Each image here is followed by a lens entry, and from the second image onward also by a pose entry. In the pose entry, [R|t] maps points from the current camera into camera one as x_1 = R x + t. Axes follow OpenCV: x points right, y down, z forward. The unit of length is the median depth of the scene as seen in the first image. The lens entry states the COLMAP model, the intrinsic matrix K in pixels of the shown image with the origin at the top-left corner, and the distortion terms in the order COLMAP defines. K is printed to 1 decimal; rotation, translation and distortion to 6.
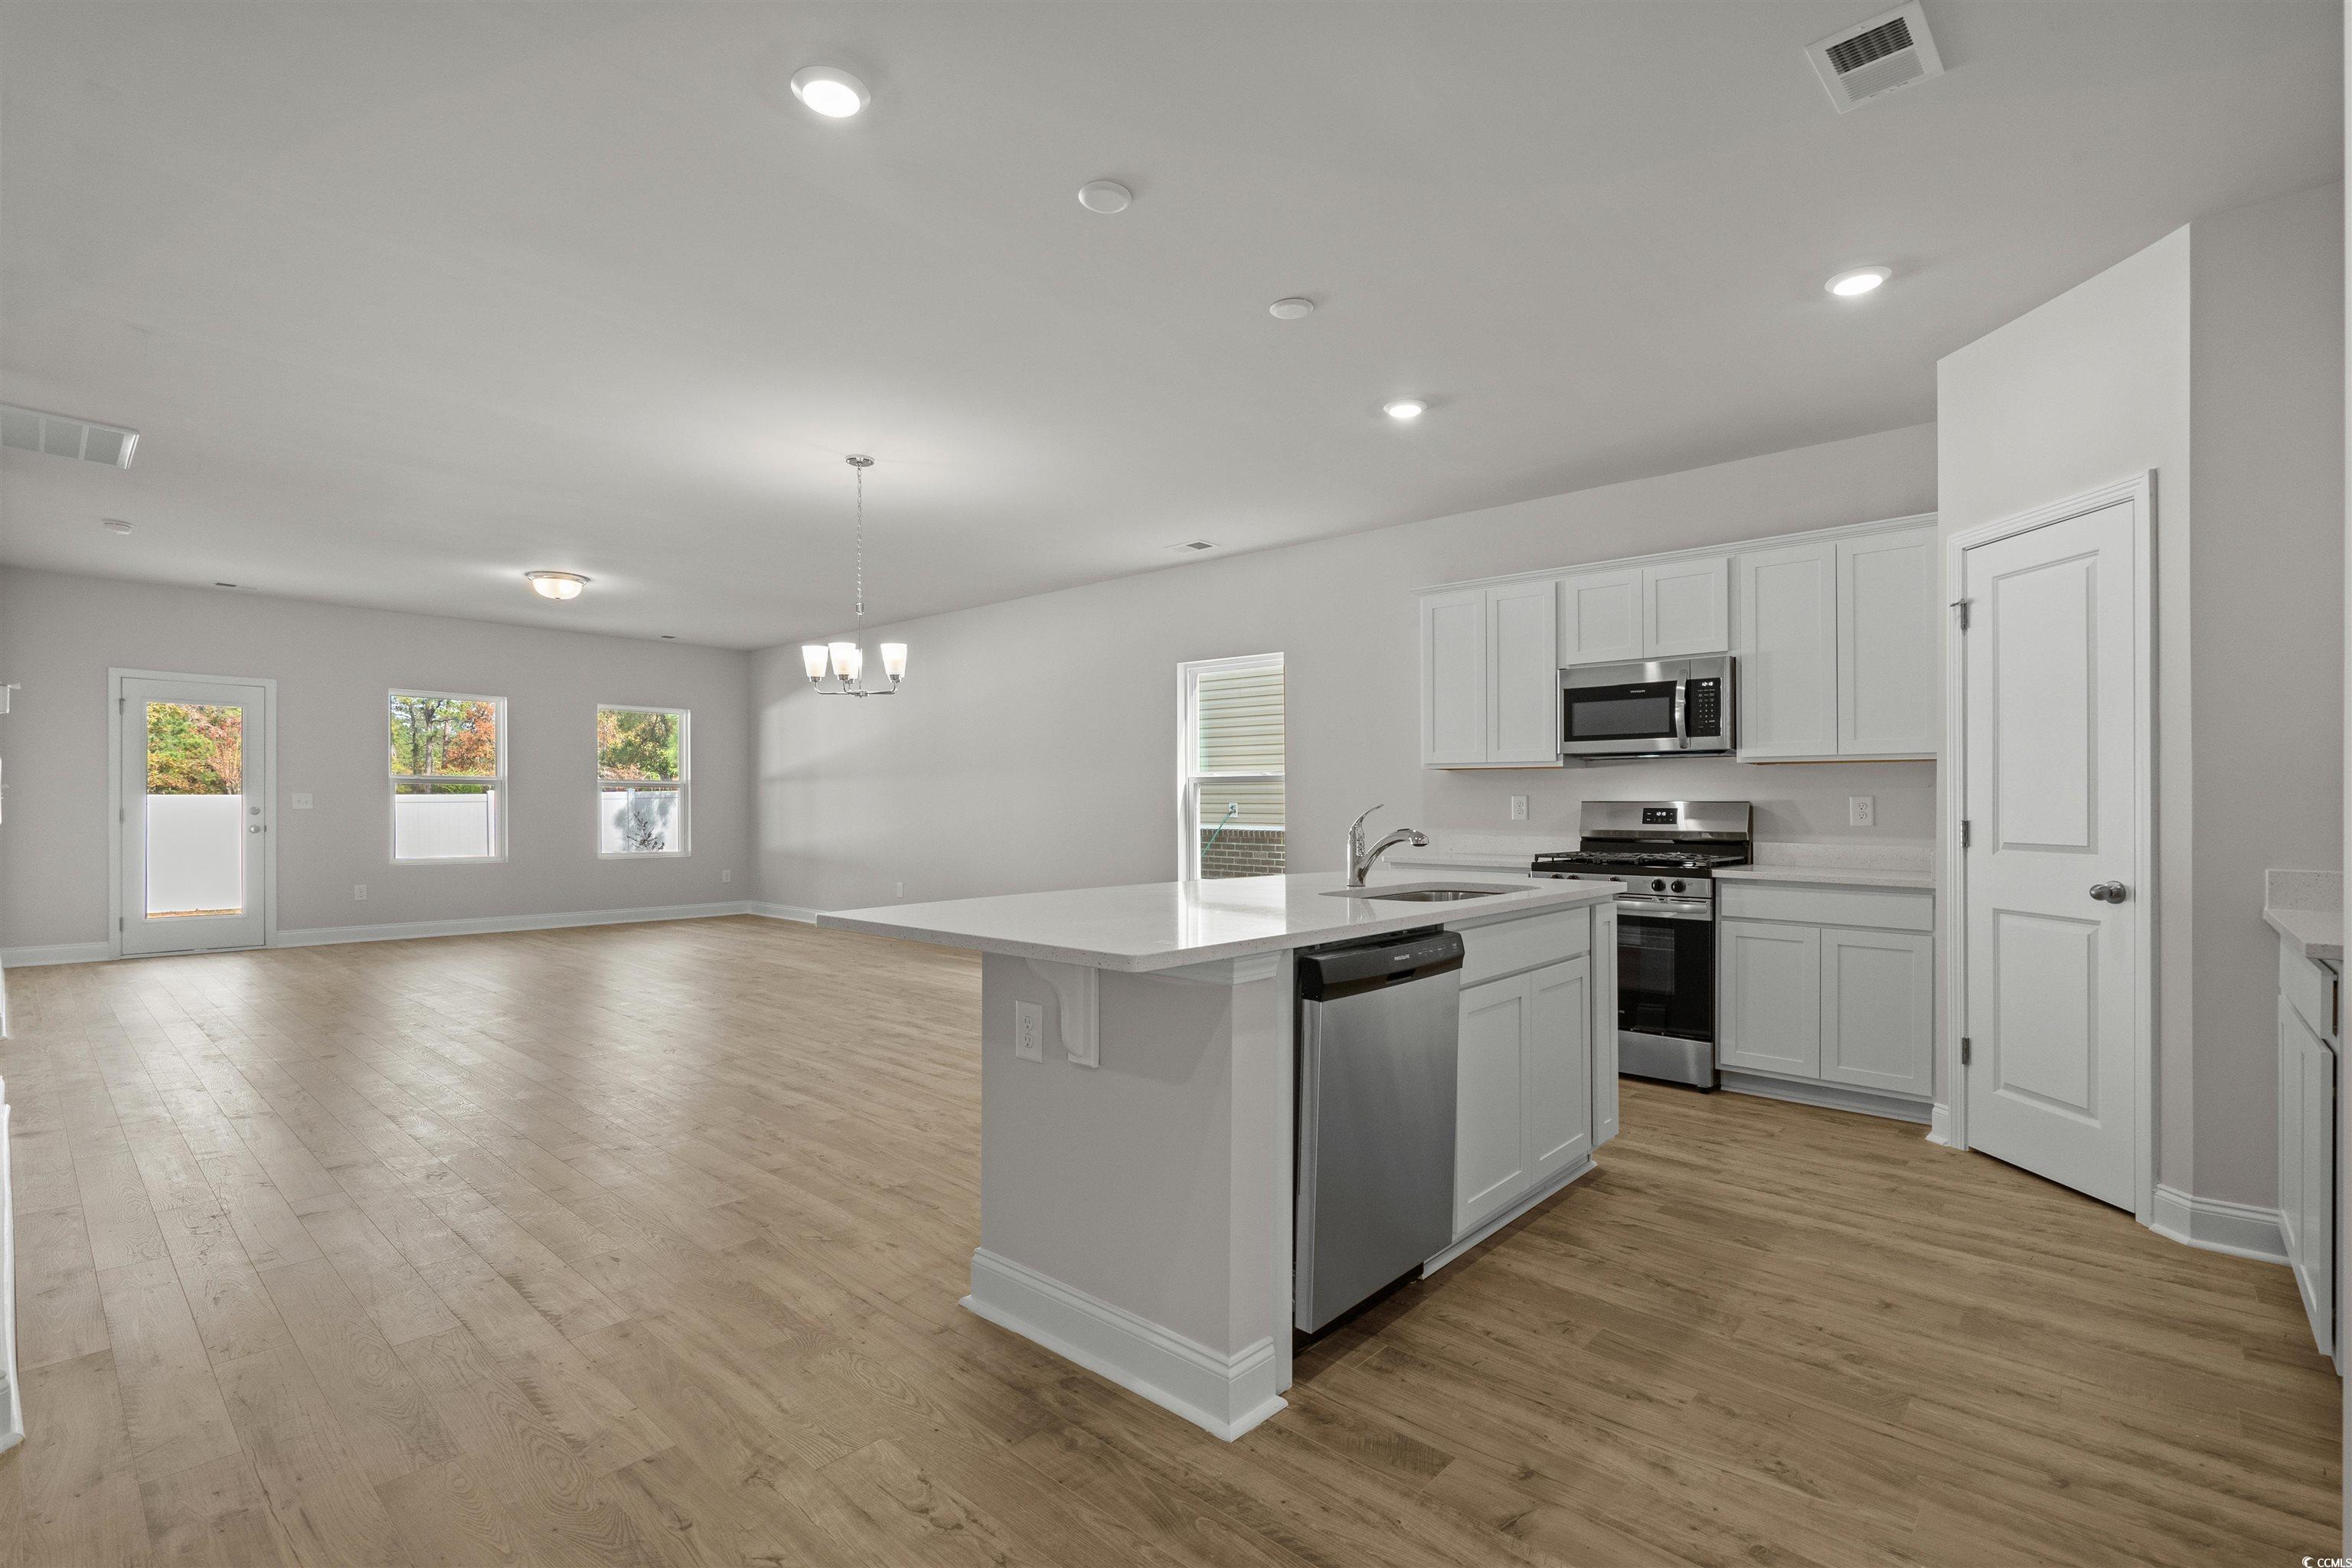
lens RADIAL K [[1078.6, 0, 1164.5], [0, 1078.6, 797.9], [0, 0, 1]] dist [-0.002642, 0.000148]
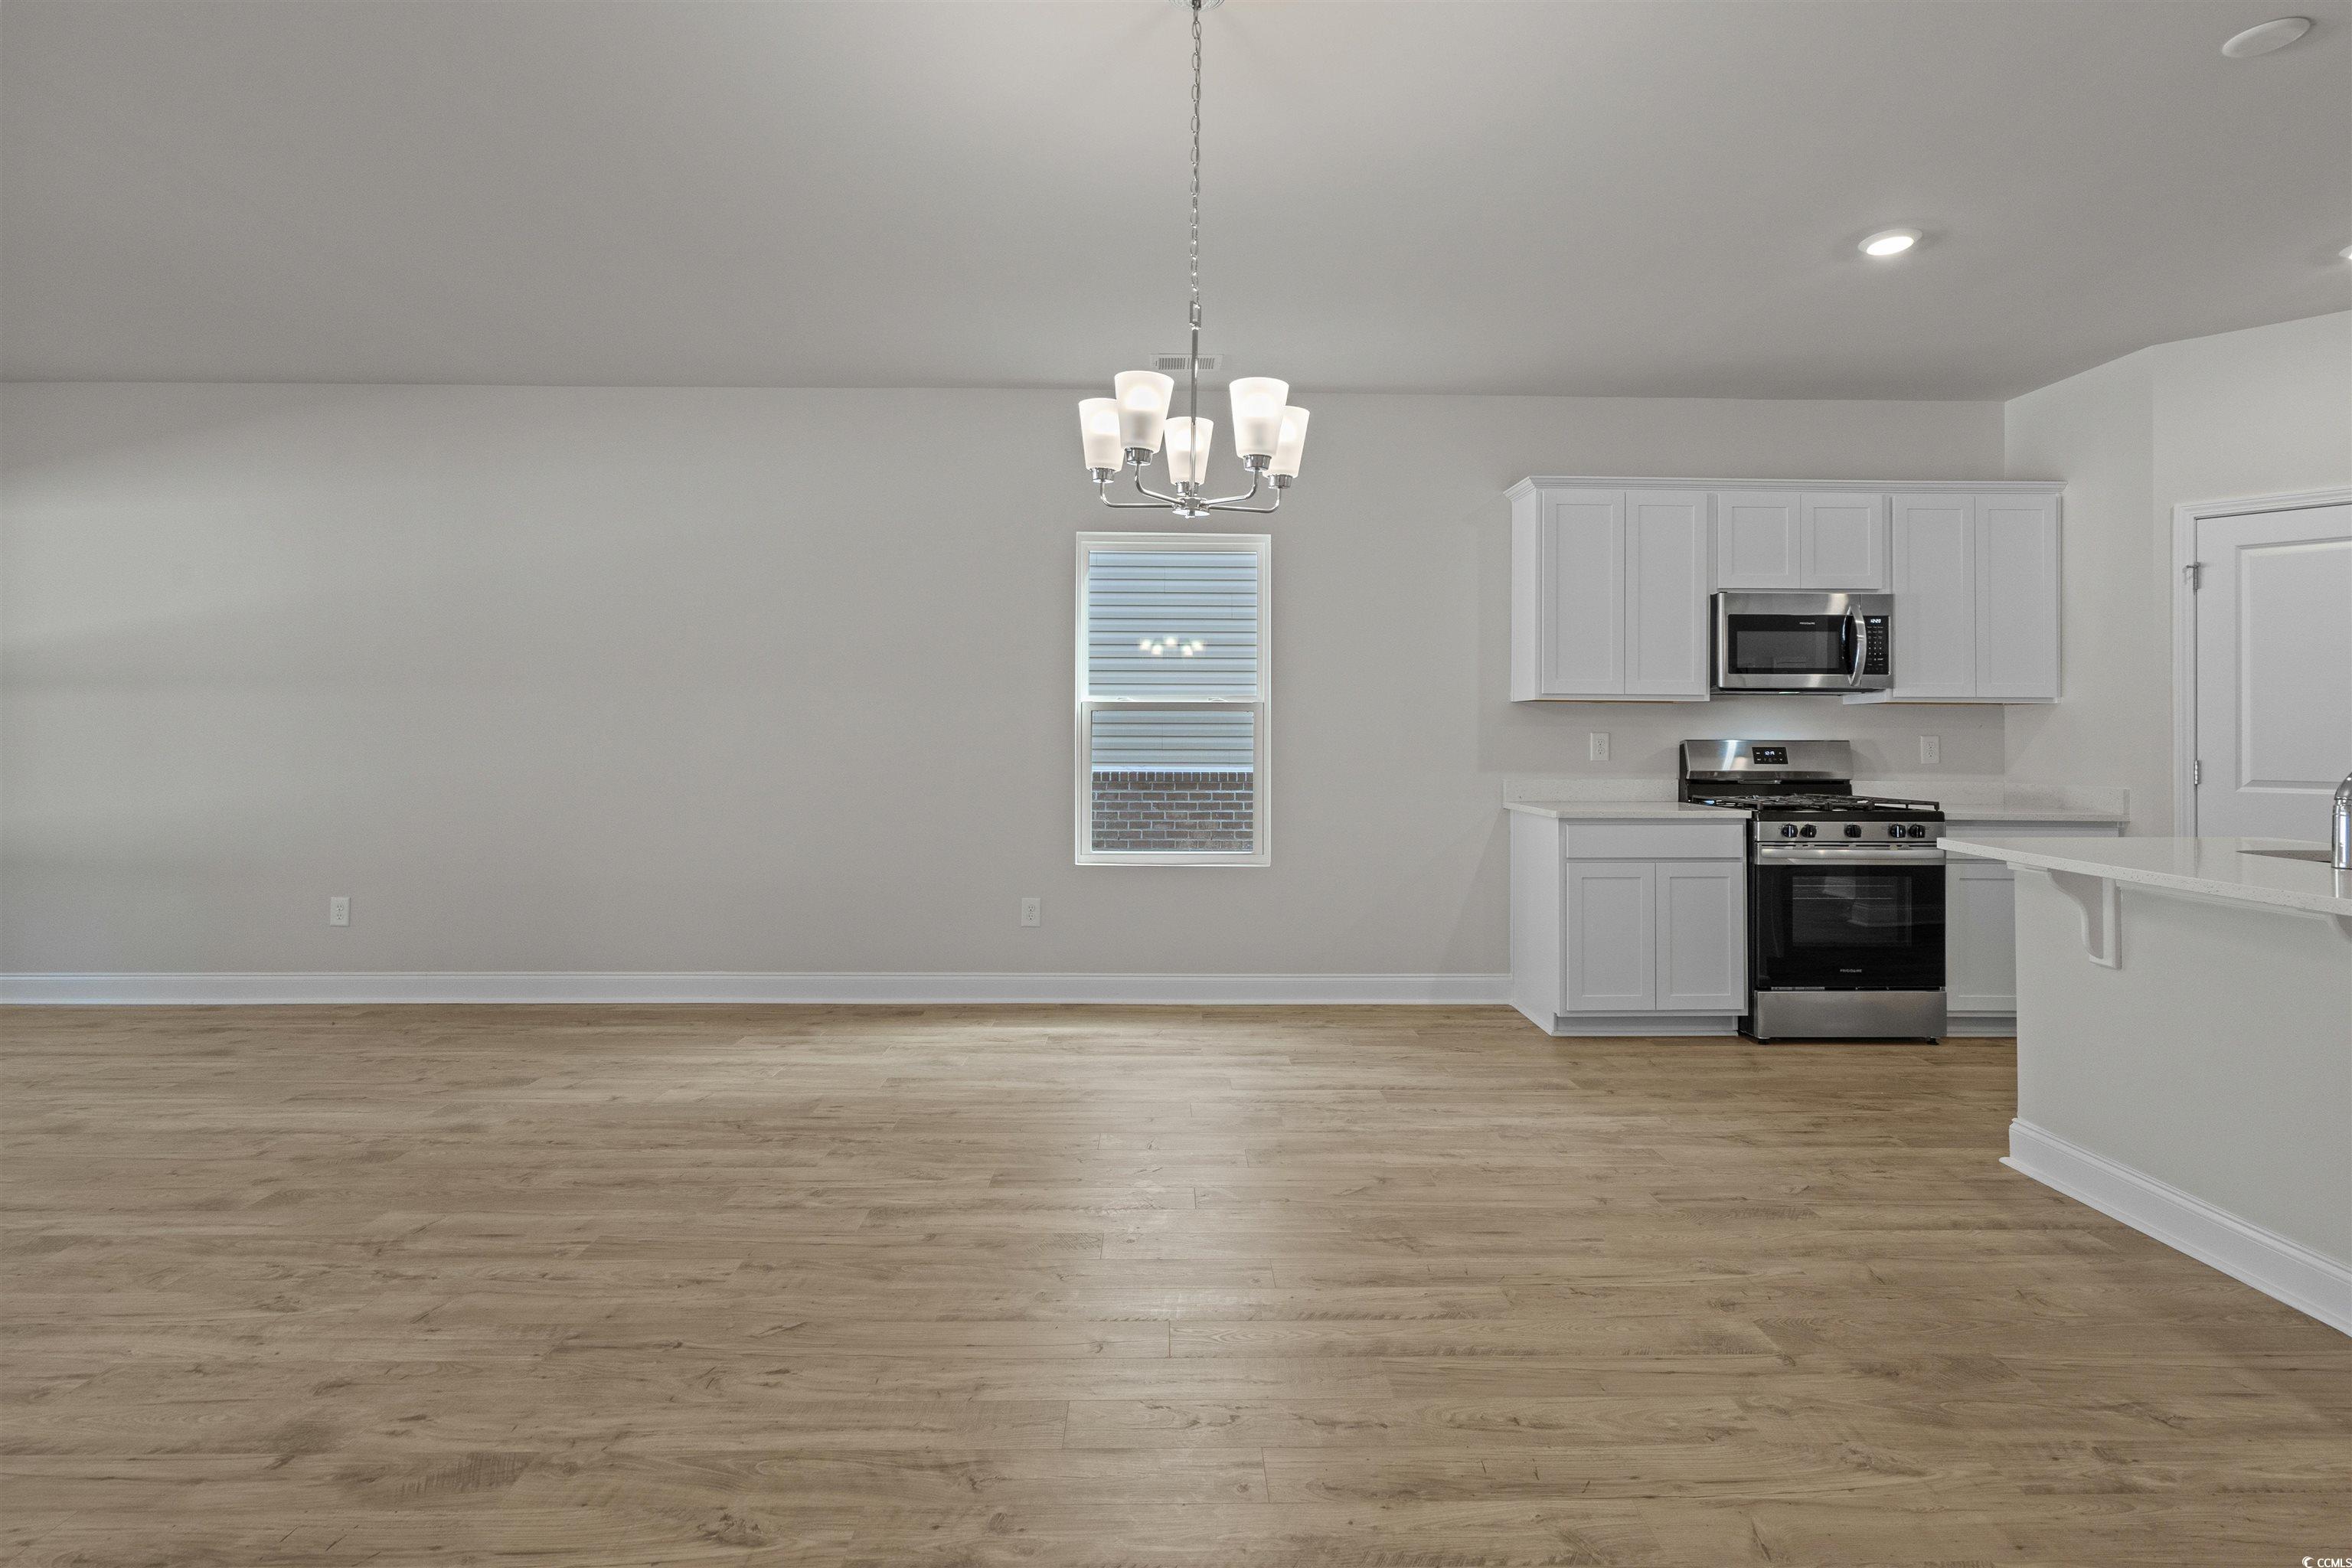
lens RADIAL K [[1093.7, 0, 1180.2], [0, 1093.7, 723.2], [0, 0, 1]] dist [-0.003073, 0.000554]
pose [[0.723907, 0.006324, 0.689868, -0.923630], [-0.005639, 0.999979, -0.003249, -0.009559], [-0.689874, -0.001538, 0.723927, 1.051995]]
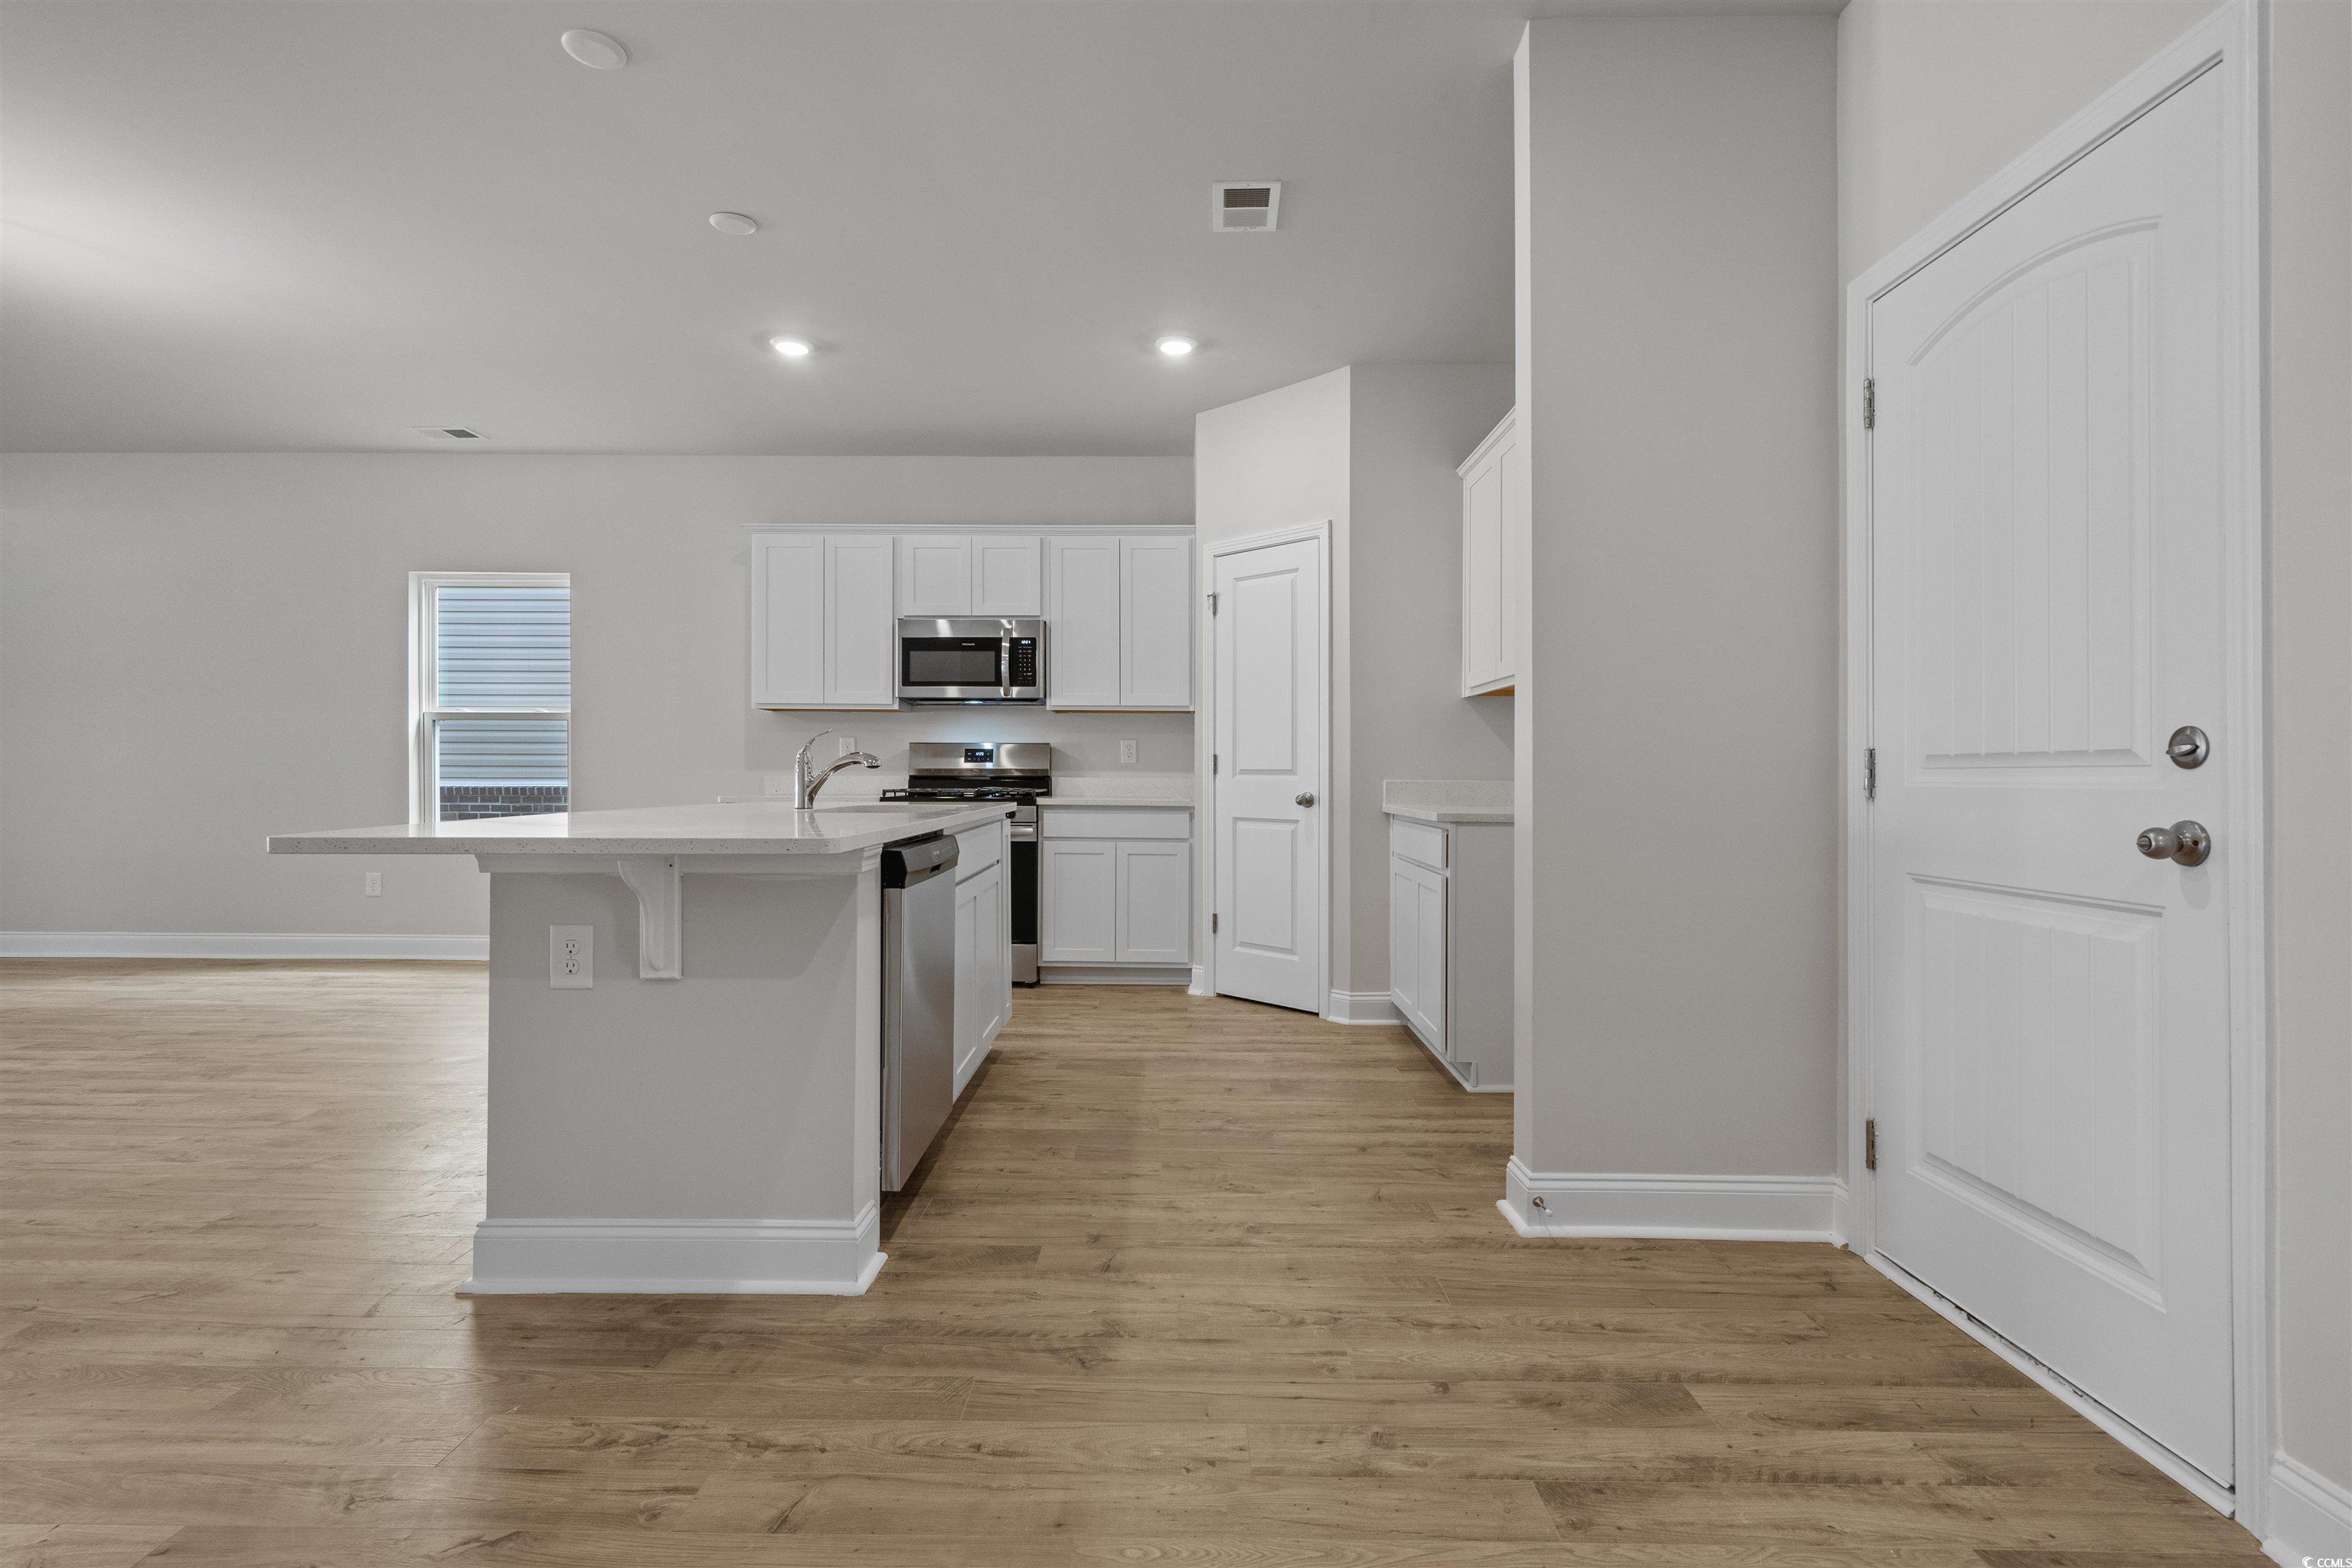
lens RADIAL K [[1124.7, 0, 1176.1], [0, 1124.7, 771.9], [0, 0, 1]] dist [0.001764, 0.000583]
pose [[0.742221, -0.000491, 0.670155, -0.285439], [-0.005054, 0.999967, 0.006330, 0.039672], [-0.670136, -0.008085, 0.742194, -0.027669]]
